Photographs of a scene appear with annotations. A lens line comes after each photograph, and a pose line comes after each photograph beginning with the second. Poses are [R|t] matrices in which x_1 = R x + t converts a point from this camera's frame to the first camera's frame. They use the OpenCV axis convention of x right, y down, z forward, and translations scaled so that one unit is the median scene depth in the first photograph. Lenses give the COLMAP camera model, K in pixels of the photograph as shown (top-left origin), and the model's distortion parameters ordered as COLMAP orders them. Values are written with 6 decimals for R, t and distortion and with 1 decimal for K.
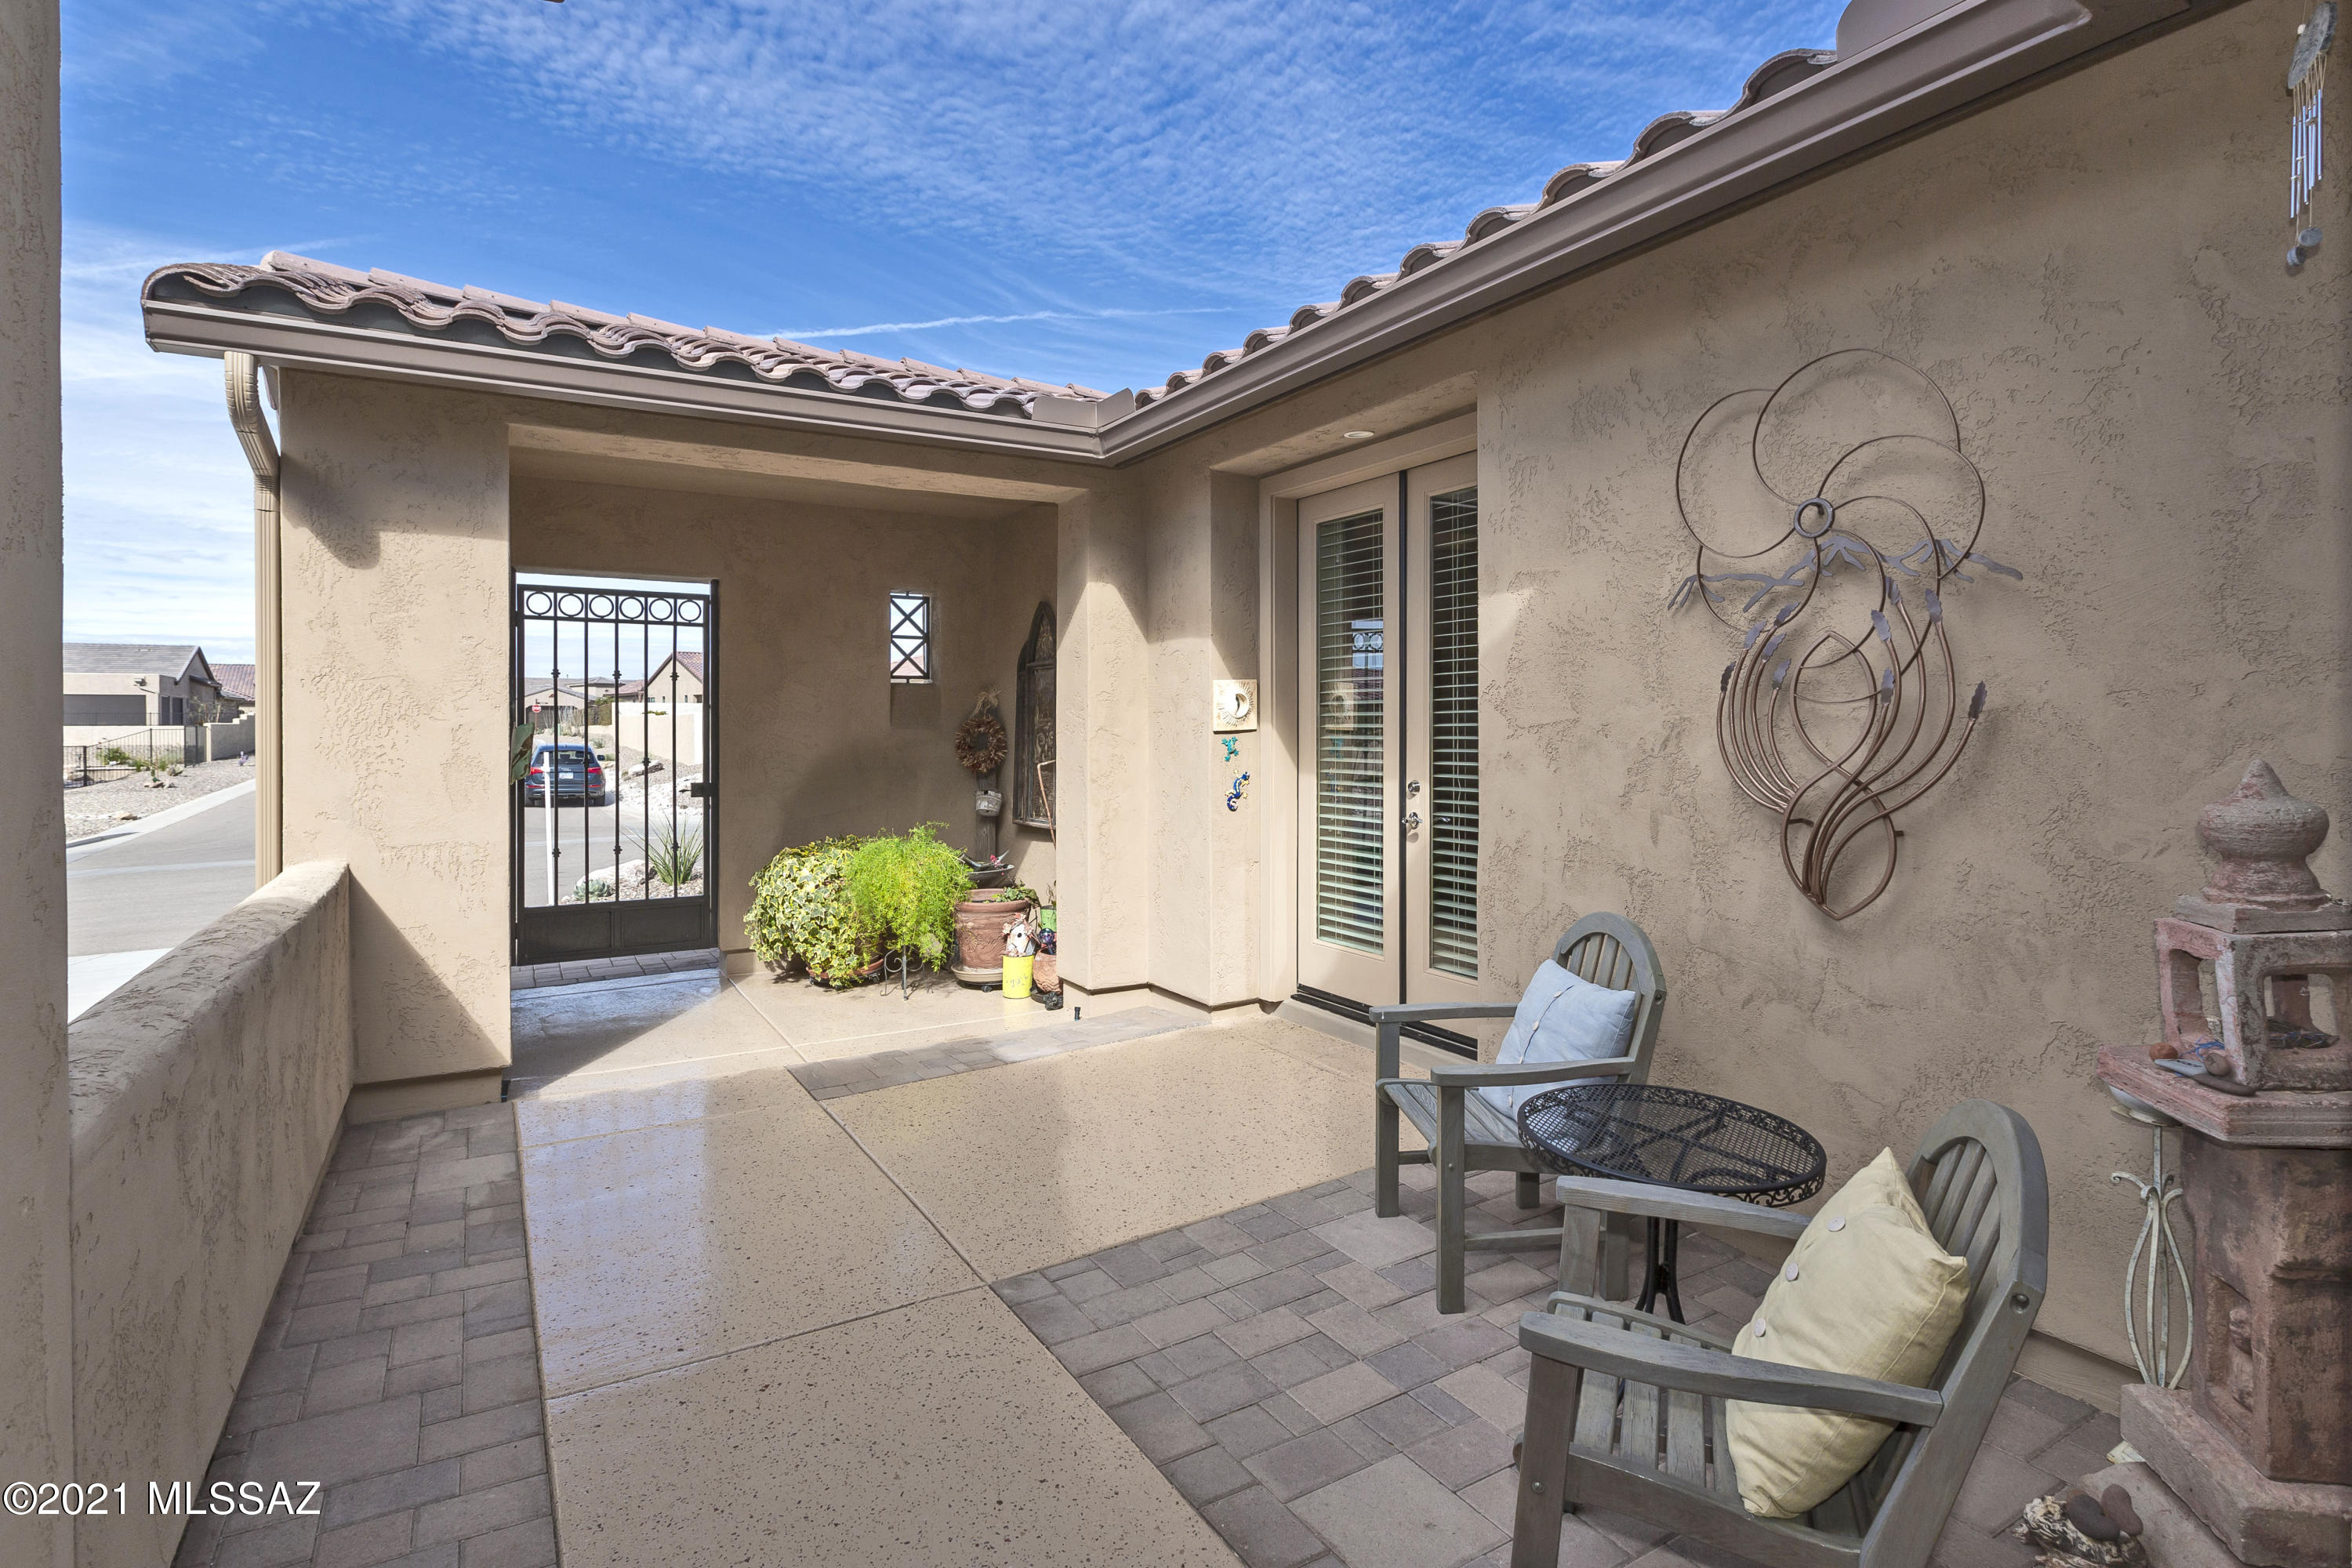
lens RADIAL K [[1093.1, 0, 1133.3], [0, 1093.1, 730.1], [0, 0, 1]] dist [0.001430, 0.000219]
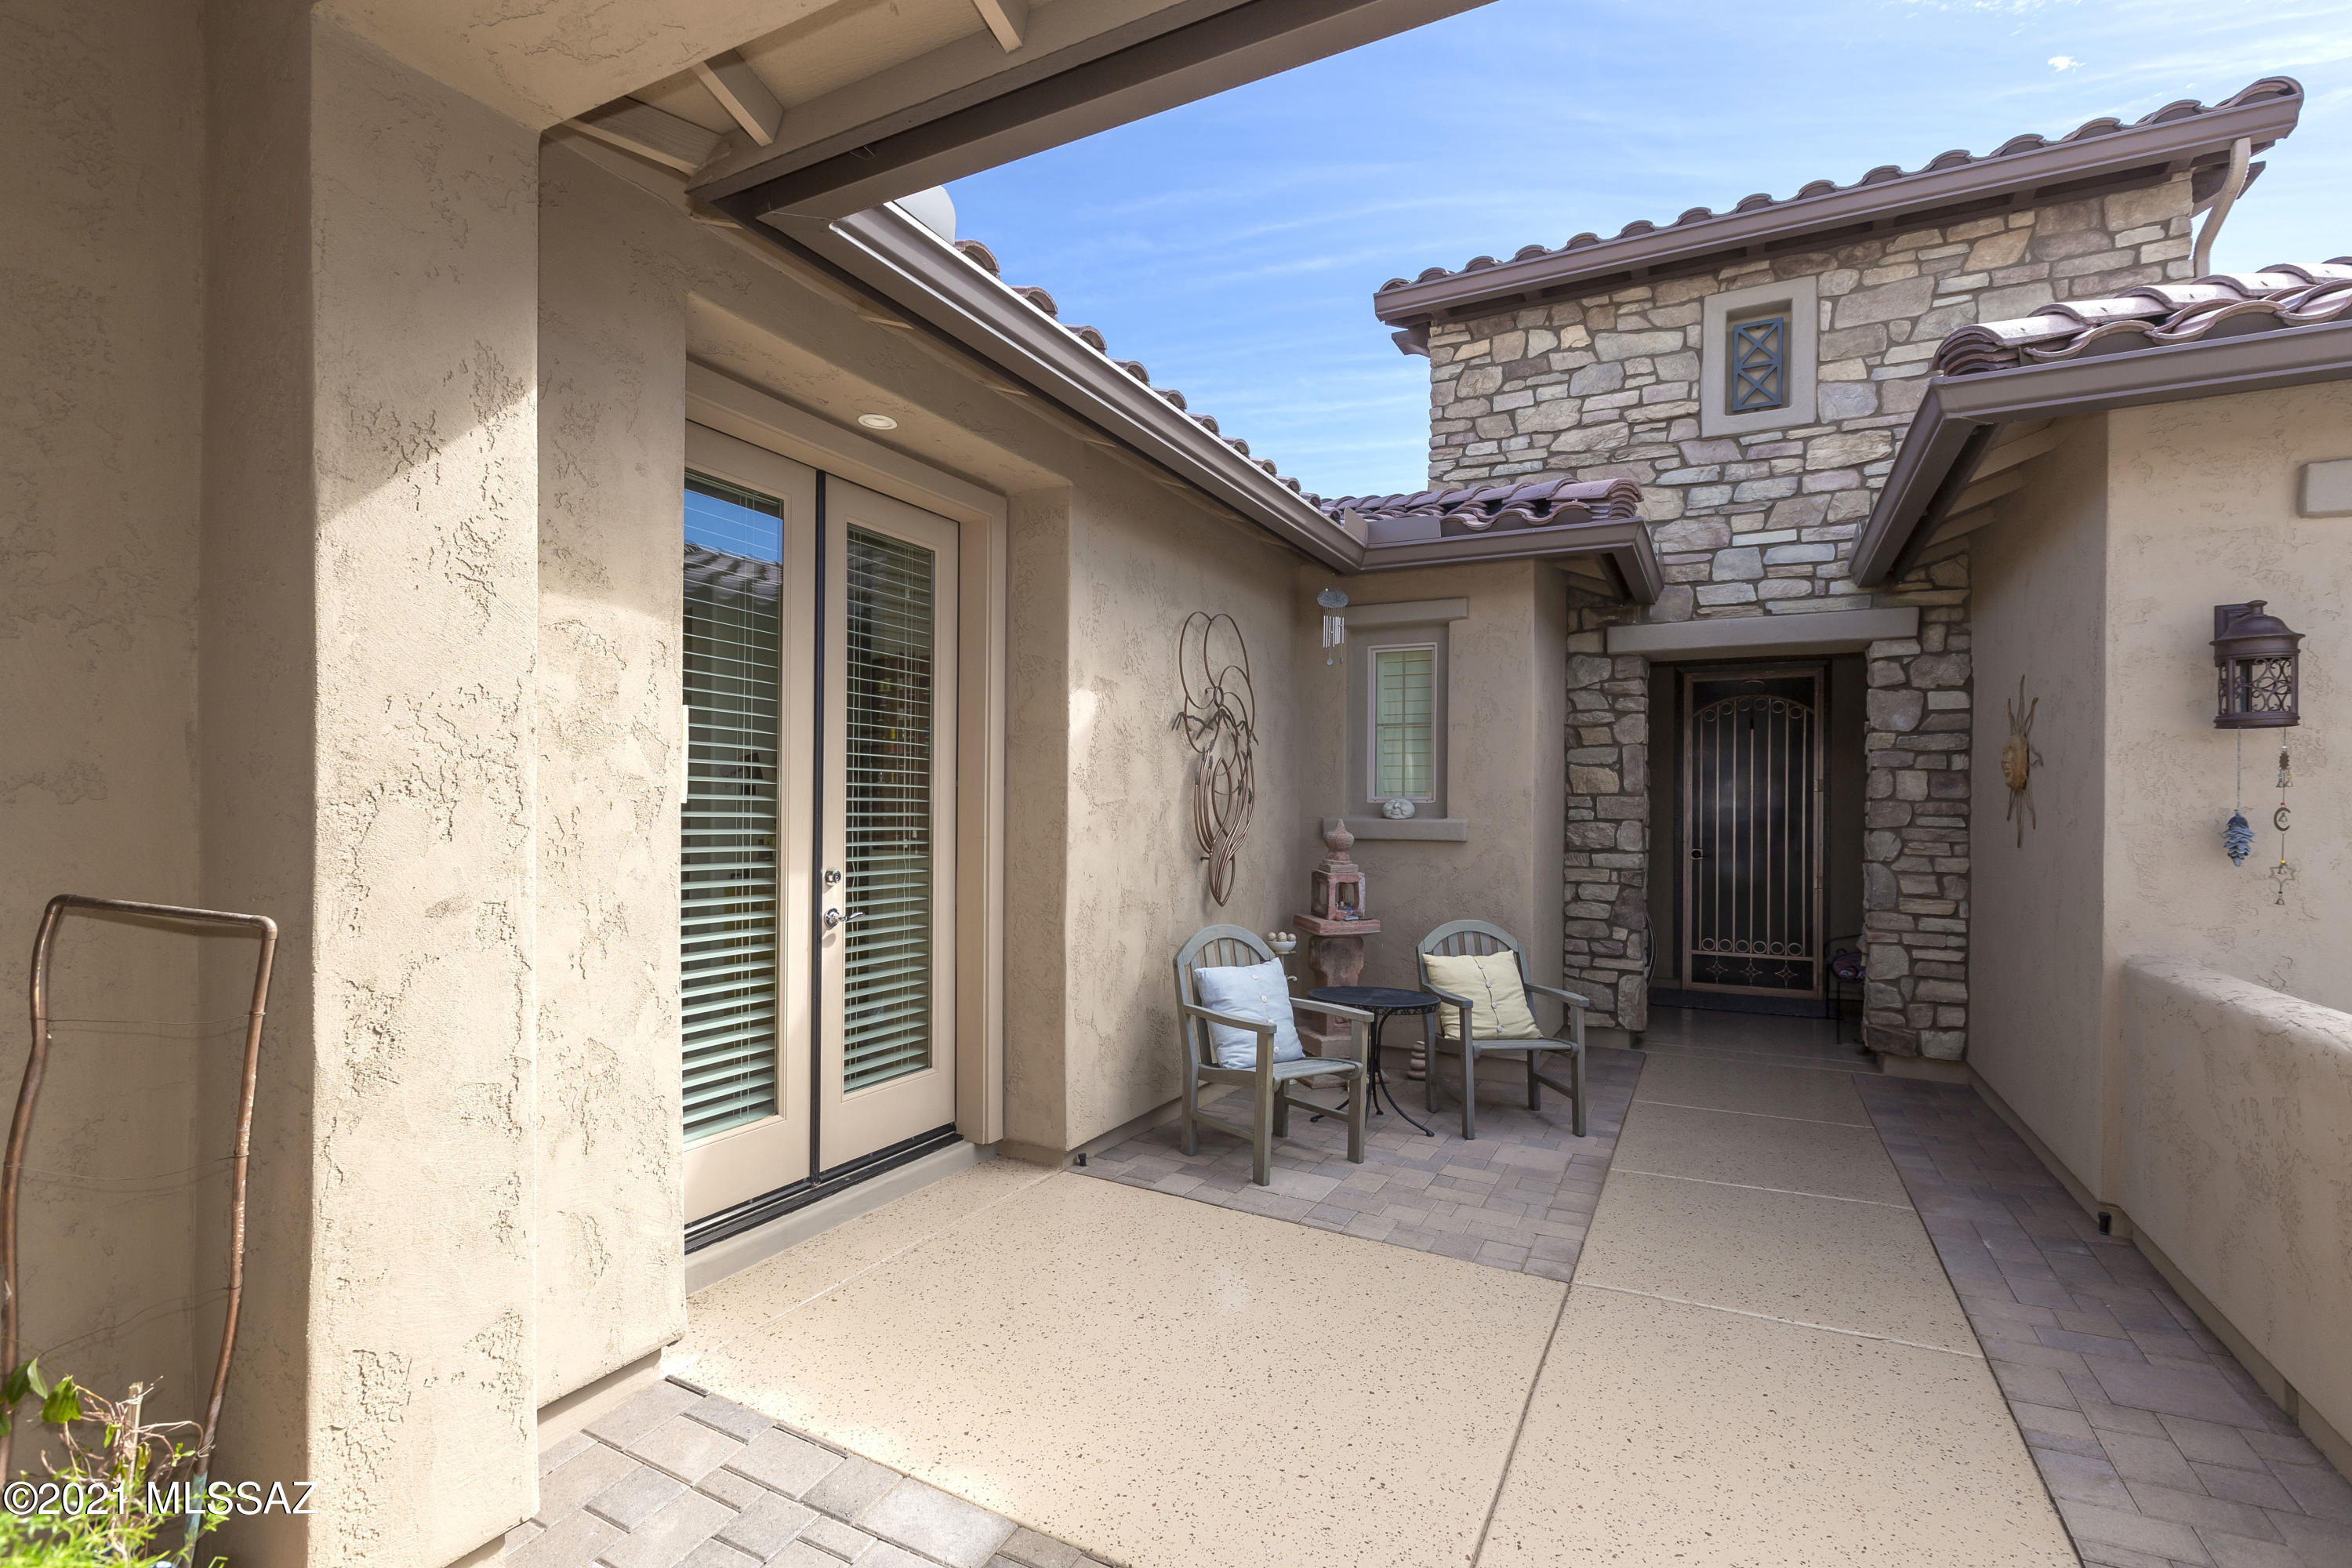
lens RADIAL K [[1070.0, 0, 1174.4], [0, 1070.0, 819.0], [0, 0, 1]] dist [-0.000306, -0.000398]
pose [[-0.525438, -0.006270, 0.850809, -0.766375], [-0.003685, 0.999980, 0.005093, 0.007106], [-0.850824, -0.000459, -0.525450, 1.707439]]
